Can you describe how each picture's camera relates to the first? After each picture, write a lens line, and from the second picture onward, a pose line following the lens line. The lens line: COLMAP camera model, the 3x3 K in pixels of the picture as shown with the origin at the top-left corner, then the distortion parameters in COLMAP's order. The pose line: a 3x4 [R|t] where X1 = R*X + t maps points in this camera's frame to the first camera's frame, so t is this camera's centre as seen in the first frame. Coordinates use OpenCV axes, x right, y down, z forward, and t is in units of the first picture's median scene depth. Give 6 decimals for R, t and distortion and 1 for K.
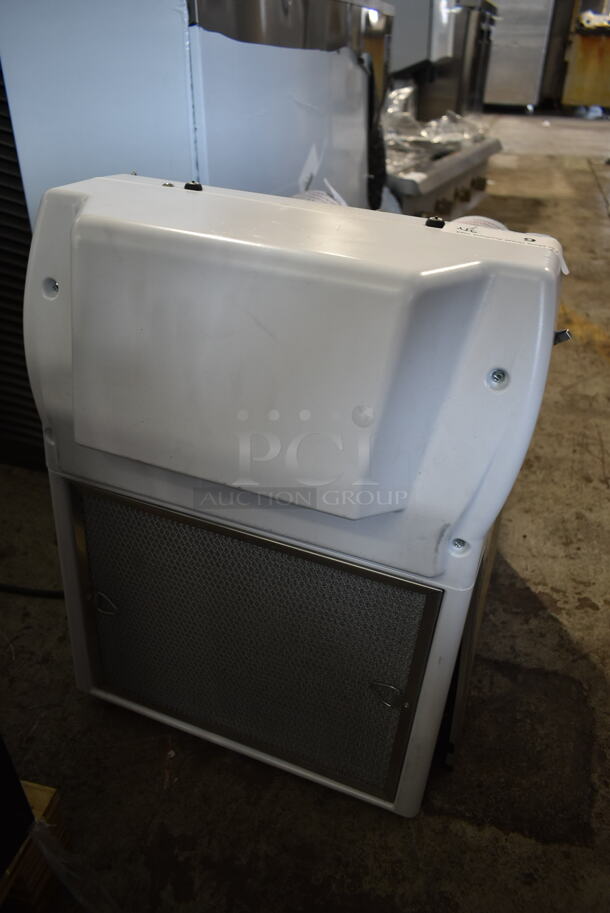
lens RADIAL K [[705.1, 0, 300.3], [0, 705.1, 452.6], [0, 0, 1]] dist [-0.009630, 0.006227]
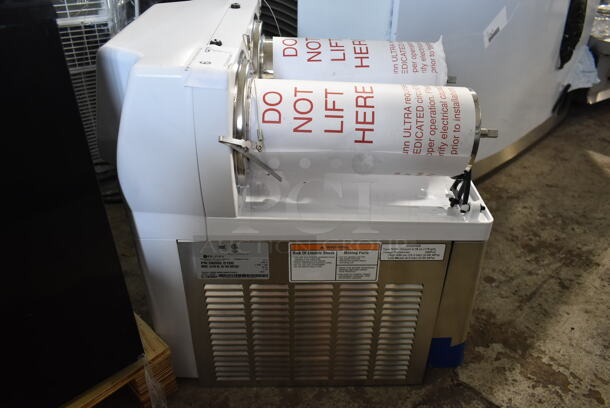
lens RADIAL K [[471.1, 0, 308.0], [0, 471.1, 203.7], [0, 0, 1]] dist [-0.009630, 0.006227]
pose [[0.868529, 0.266523, -0.417880, 0.216945], [-0.269508, 0.961532, 0.053112, -0.013165], [0.415961, 0.066493, 0.906948, 0.034916]]
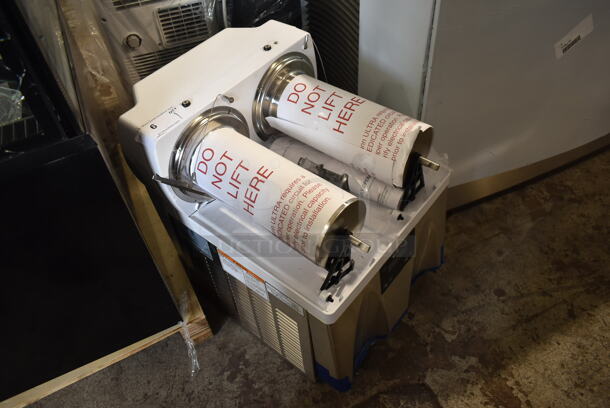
lens RADIAL K [[471.1, 0, 305.0], [0, 471.1, 205.5], [0, 0, 1]] dist [-0.009630, 0.006227]
pose [[0.673856, 0.500356, -0.543657, 0.367680], [-0.323378, 0.861309, 0.391885, -0.370017], [0.664338, -0.088268, 0.742202, 0.029006]]
